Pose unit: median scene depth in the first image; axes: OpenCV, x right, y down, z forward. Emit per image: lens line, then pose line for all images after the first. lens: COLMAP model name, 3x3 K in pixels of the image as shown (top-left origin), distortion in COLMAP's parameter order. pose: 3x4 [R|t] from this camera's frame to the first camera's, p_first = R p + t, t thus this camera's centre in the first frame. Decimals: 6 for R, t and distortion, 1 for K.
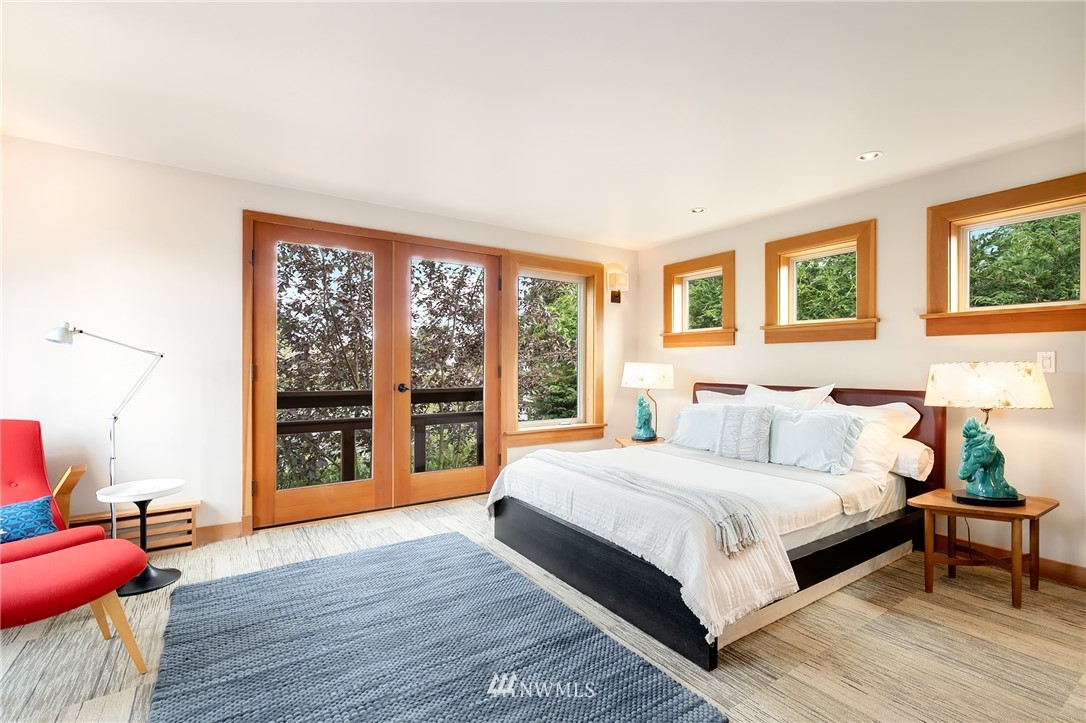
lens RADIAL K [[492.9, 0, 541.5], [0, 492.9, 366.2], [0, 0, 1]] dist [-0.000921, -0.000381]
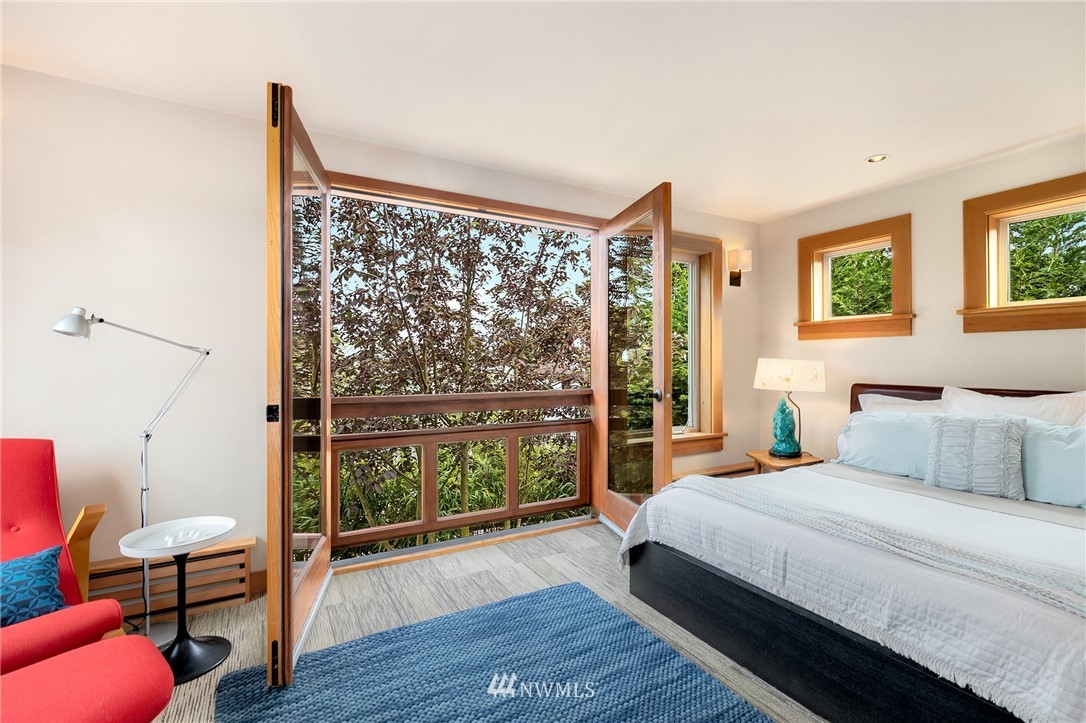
lens RADIAL K [[492.9, 0, 544.4], [0, 492.9, 359.9], [0, 0, 1]] dist [-0.000921, -0.000381]
pose [[0.997081, -0.004915, -0.076197, -0.163836], [0.004502, 0.999974, -0.005588, -0.003264], [0.076223, 0.005229, 0.997077, 0.237739]]
